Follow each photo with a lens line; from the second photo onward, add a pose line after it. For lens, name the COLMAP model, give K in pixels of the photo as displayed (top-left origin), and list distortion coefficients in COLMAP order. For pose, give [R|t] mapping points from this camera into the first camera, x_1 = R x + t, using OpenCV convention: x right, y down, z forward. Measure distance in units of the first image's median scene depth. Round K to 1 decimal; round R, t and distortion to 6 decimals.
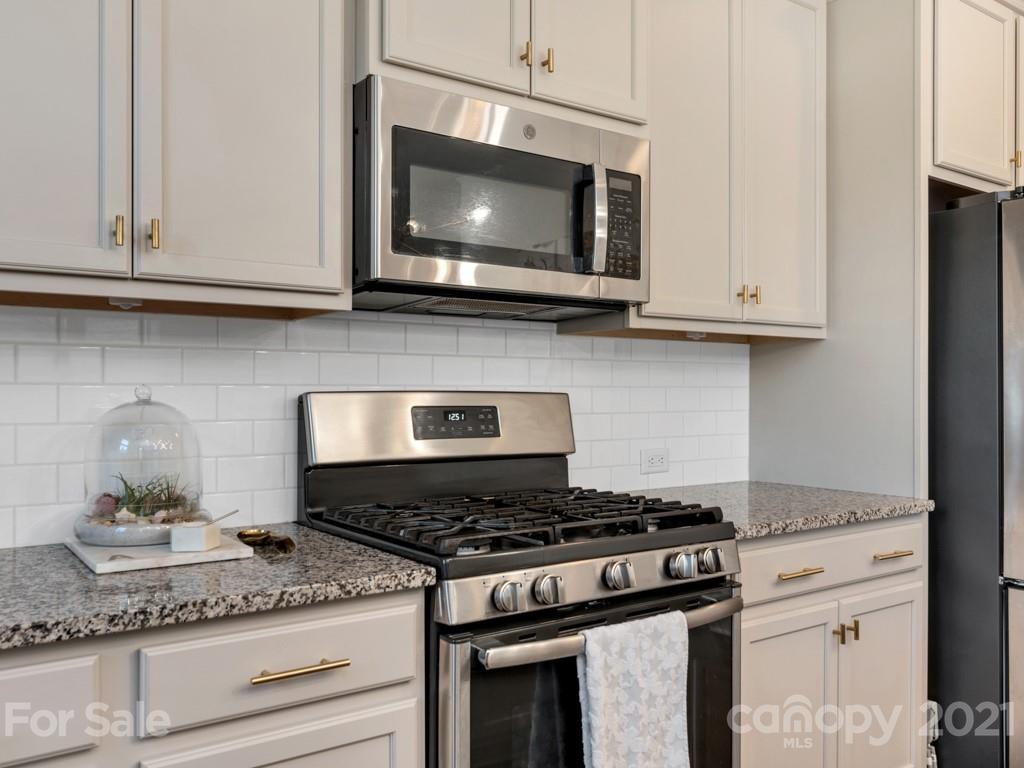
lens RADIAL K [[882.7, 0, 513.6], [0, 882.7, 399.3], [0, 0, 1]] dist [0.000534, 0.001321]
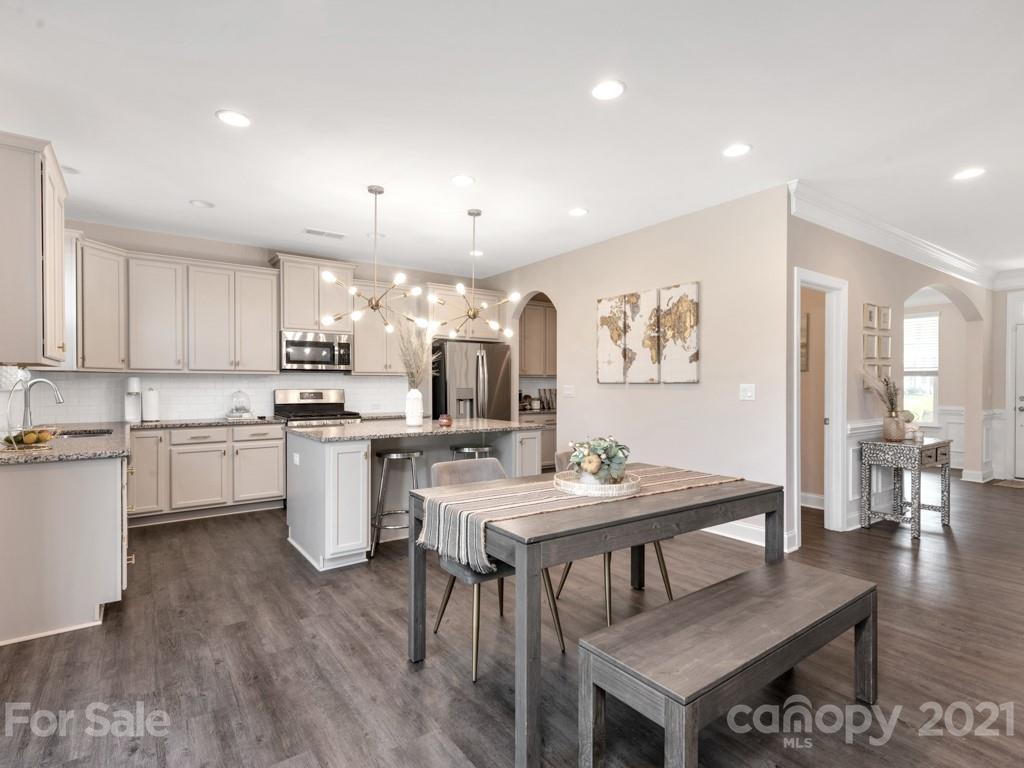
lens RADIAL K [[525.7, 0, 516.4], [0, 525.7, 388.7], [0, 0, 1]] dist [0.011400, -0.001318]
pose [[0.999998, 0.000029, 0.002163, 1.225377], [-0.000029, 1.000000, 0.000043, -0.013923], [-0.002163, -0.000043, 0.999998, -2.148508]]
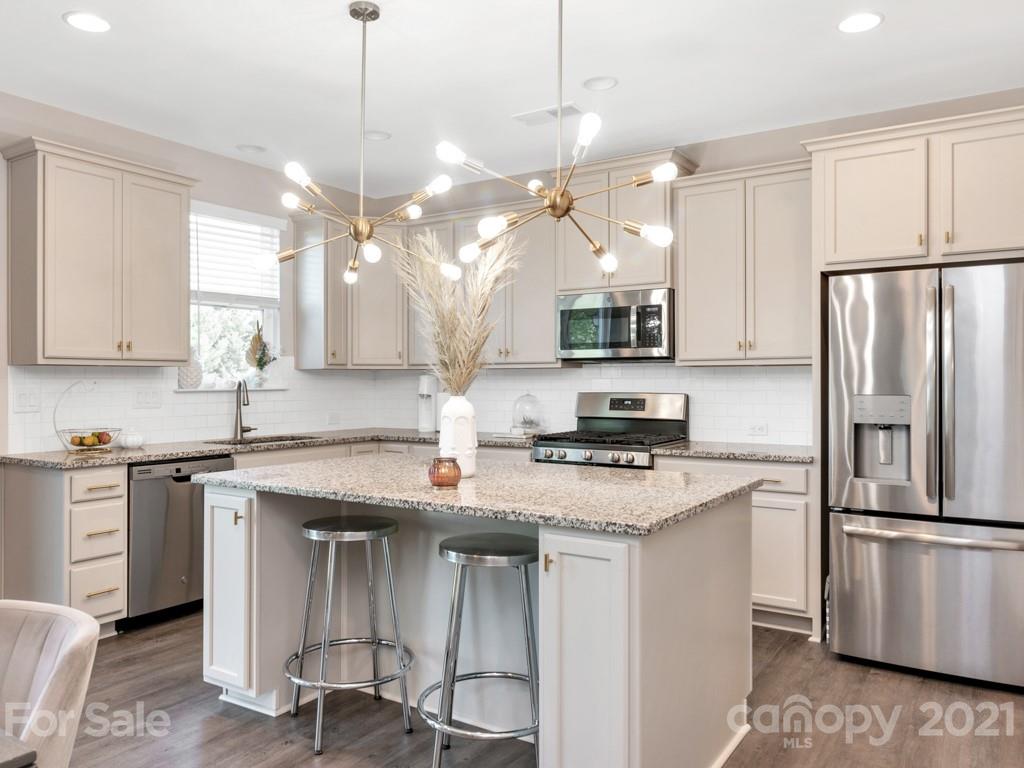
lens RADIAL K [[764.3, 0, 512.0], [0, 764.3, 384.0], [0, 0, 1]] dist [0.005846, -0.000257]
pose [[0.352423, 0.000068, -0.935841, 2.346751], [-0.005609, 0.999982, -0.002039, -0.034097], [0.935824, 0.005968, 0.352417, -0.136751]]
